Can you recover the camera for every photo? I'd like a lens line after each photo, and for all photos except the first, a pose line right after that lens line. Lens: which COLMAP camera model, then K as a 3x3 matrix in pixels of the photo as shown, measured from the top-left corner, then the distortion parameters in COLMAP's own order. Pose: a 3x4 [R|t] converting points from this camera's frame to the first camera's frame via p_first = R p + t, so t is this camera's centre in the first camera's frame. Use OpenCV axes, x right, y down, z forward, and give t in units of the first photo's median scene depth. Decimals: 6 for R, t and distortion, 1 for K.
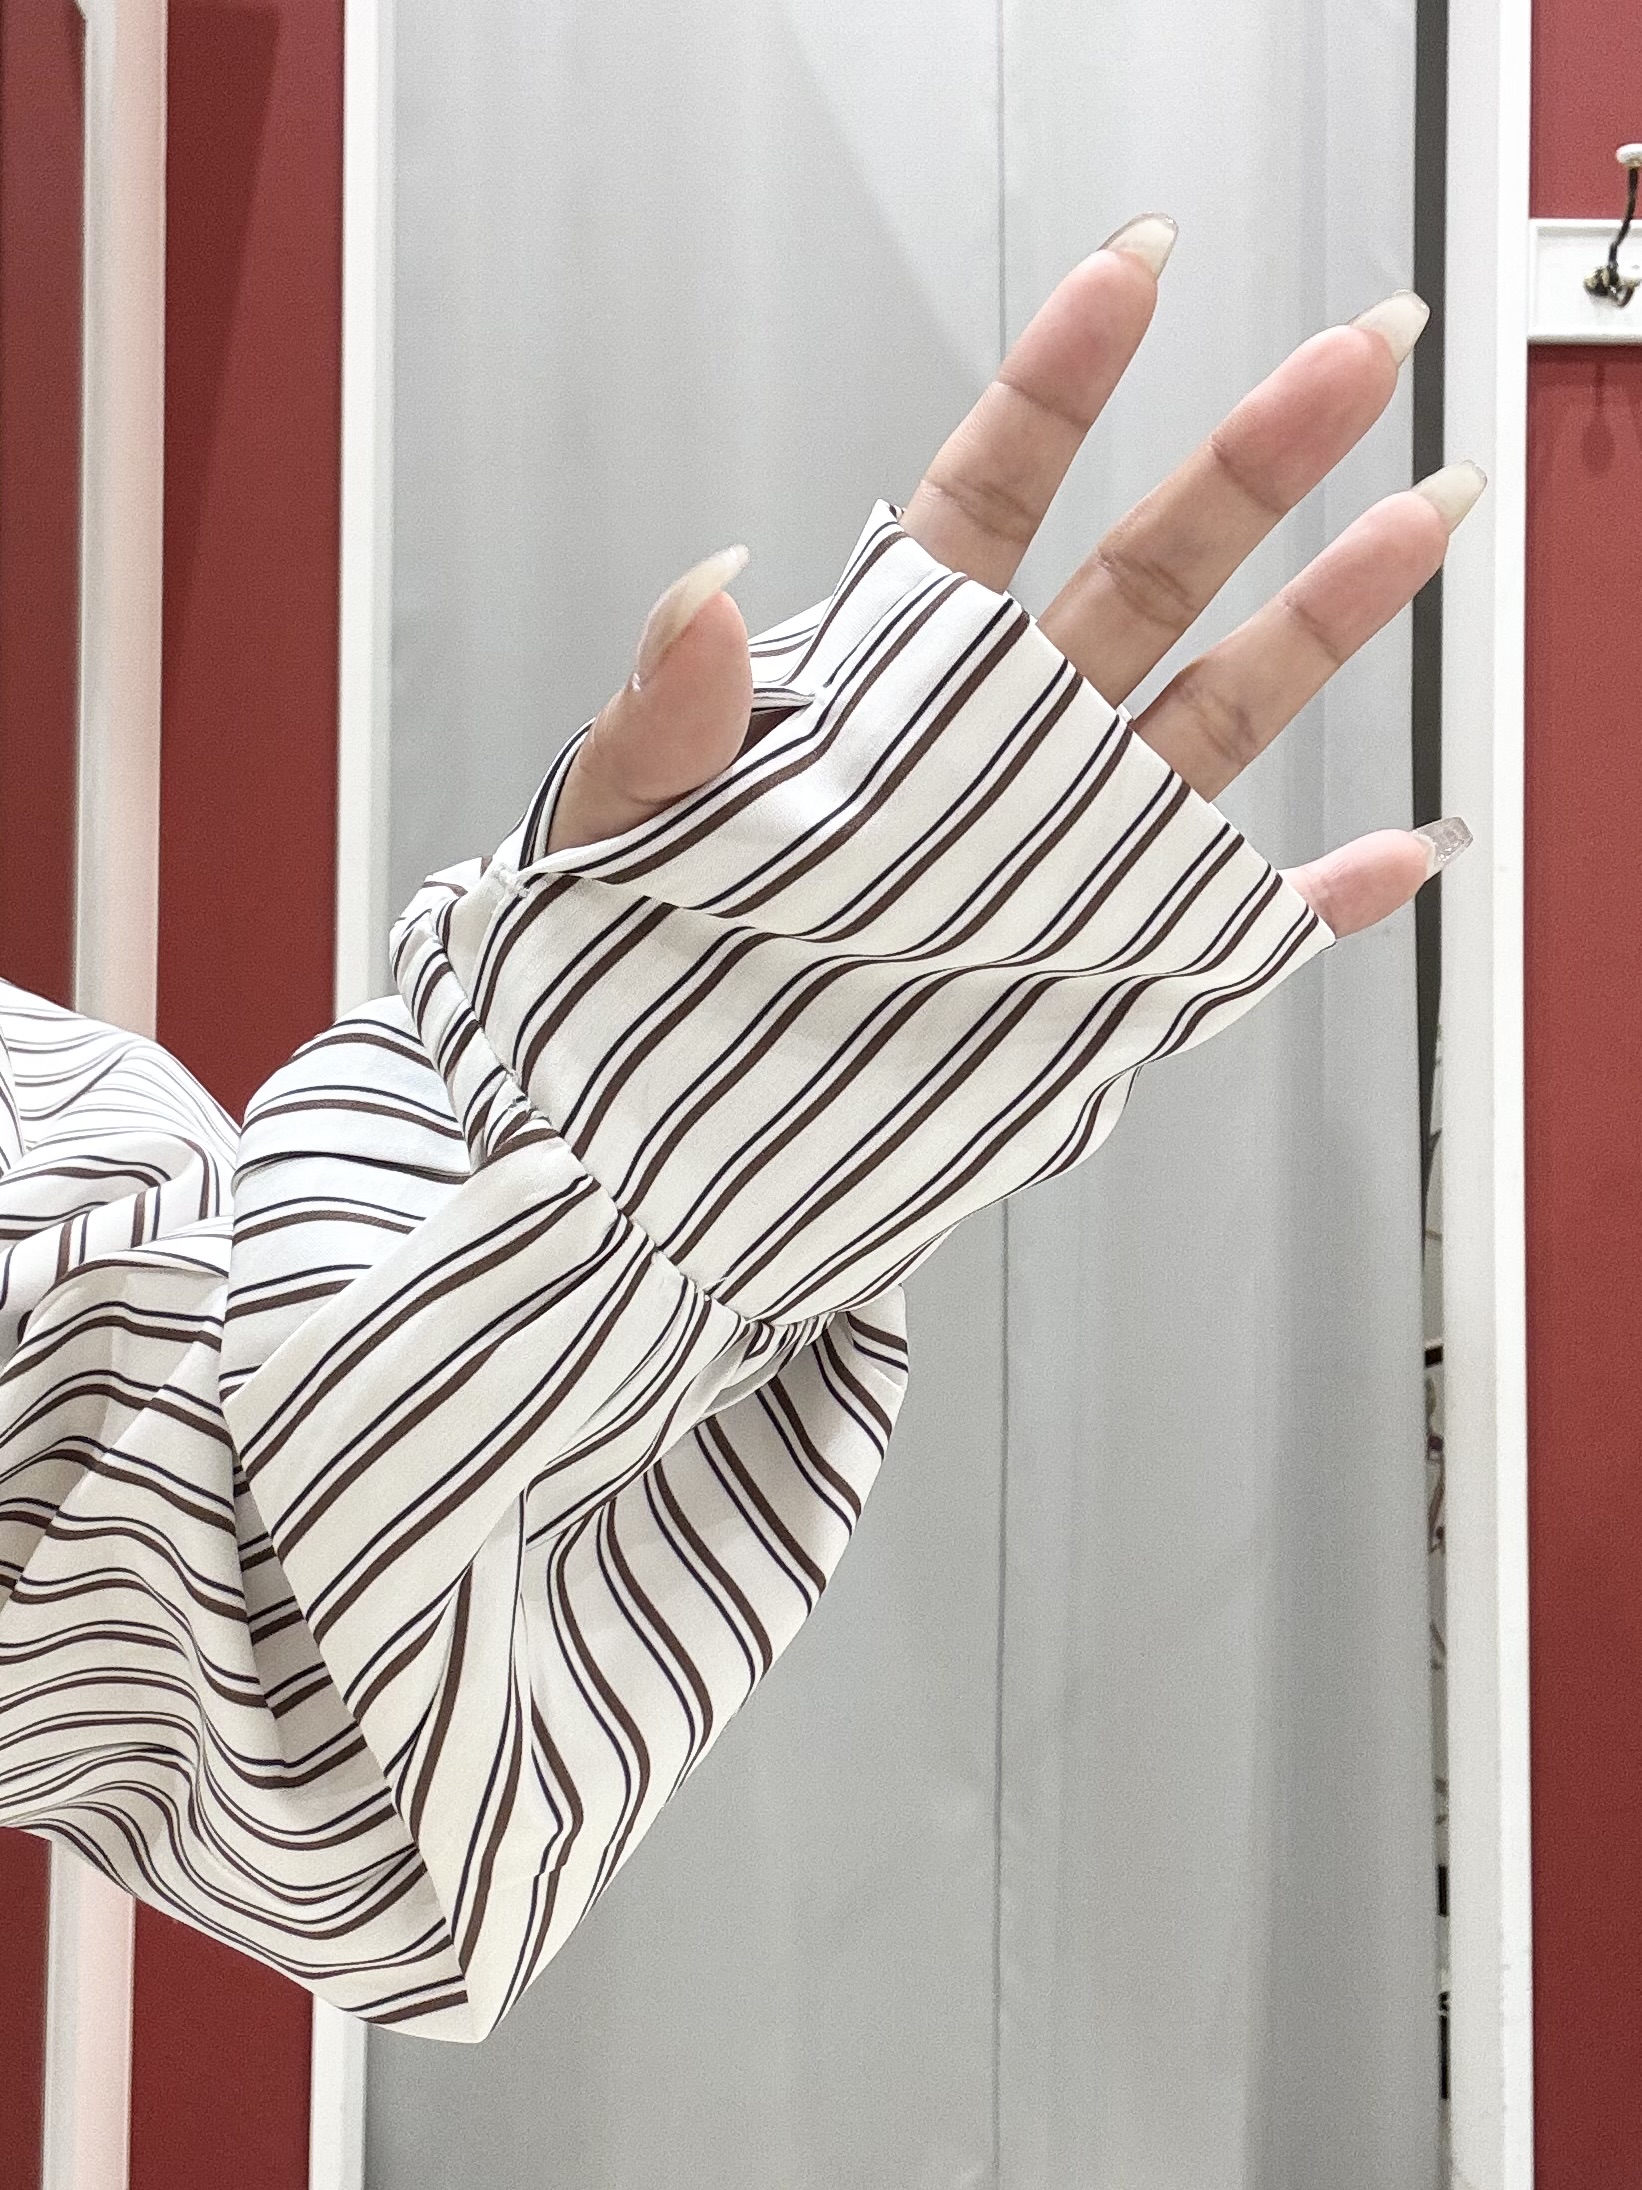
lens RADIAL K [[1905.6, 0, 767.9], [0, 1905.6, 1099.8], [0, 0, 1]] dist [0.007205, 0.009297]
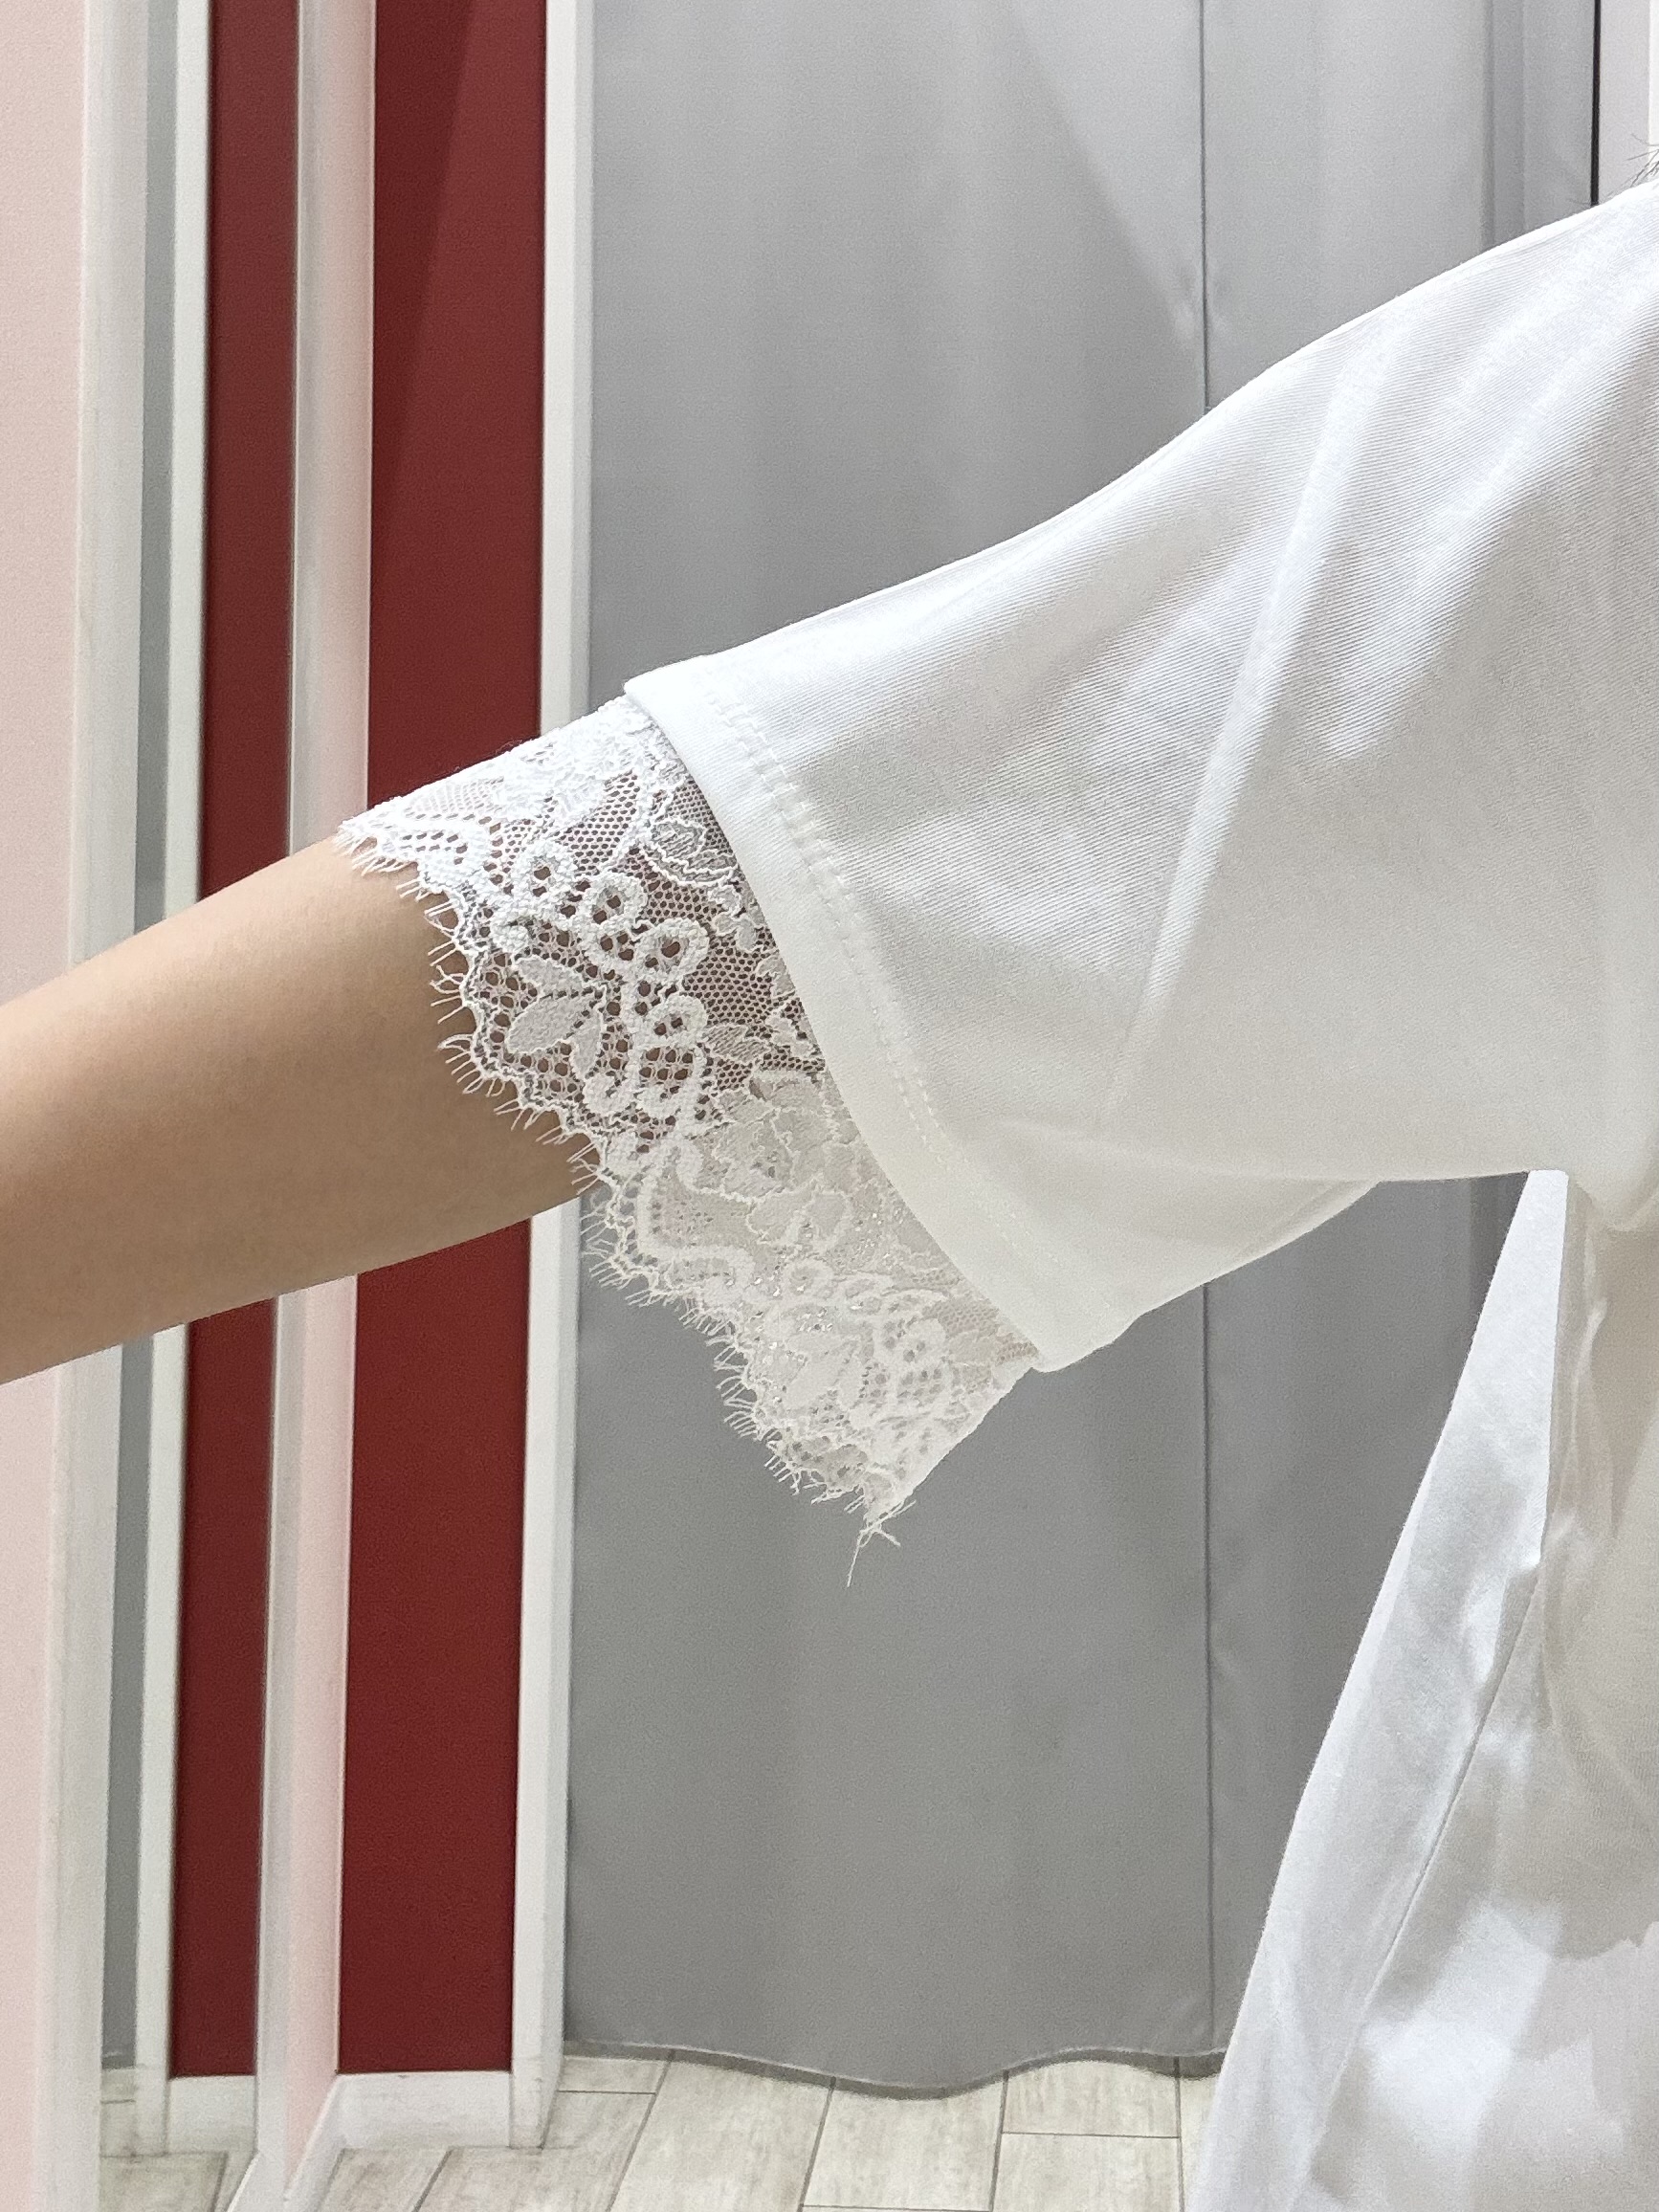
lens RADIAL K [[1924.7, 0, 775.8], [0, 1924.7, 1110.9], [0, 0, 1]] dist [0.007205, 0.009297]
pose [[0.995107, -0.003864, -0.098732, -0.001145], [0.002576, 0.999910, -0.013171, 0.114200], [0.098774, 0.012852, 0.995027, -0.002325]]
